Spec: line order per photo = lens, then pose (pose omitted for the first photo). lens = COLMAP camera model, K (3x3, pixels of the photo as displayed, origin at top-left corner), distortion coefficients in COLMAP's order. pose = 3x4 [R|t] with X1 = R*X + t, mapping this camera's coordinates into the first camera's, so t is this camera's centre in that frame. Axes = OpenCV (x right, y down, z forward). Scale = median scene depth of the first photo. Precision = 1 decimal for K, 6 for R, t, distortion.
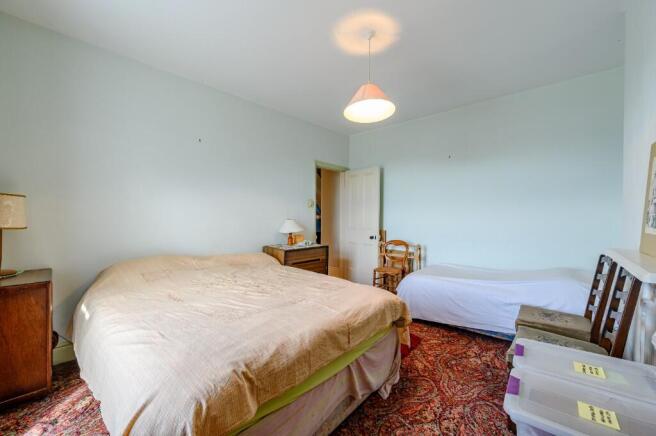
lens RADIAL K [[256.2, 0, 328.0], [0, 256.2, 218.0], [0, 0, 1]] dist [0.000854, 0.000190]
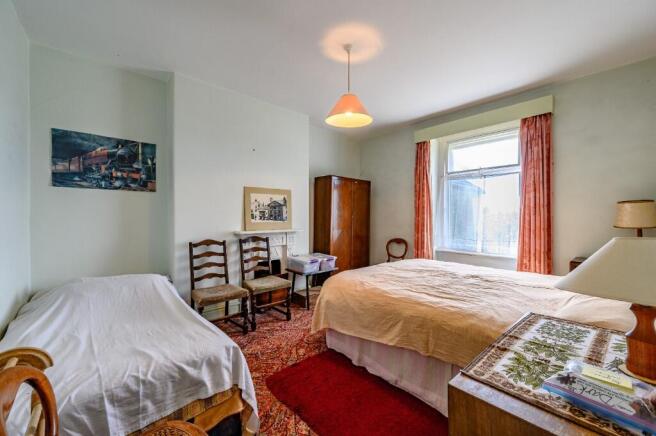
lens RADIAL K [[256.2, 0, 328.0], [0, 256.2, 218.0], [0, 0, 1]] dist [0.000854, 0.000190]
pose [[-0.994284, -0.002786, 0.106728, 0.126105], [-0.002492, 0.999993, 0.002884, -0.007266], [-0.106735, 0.002602, -0.994284, 2.103047]]
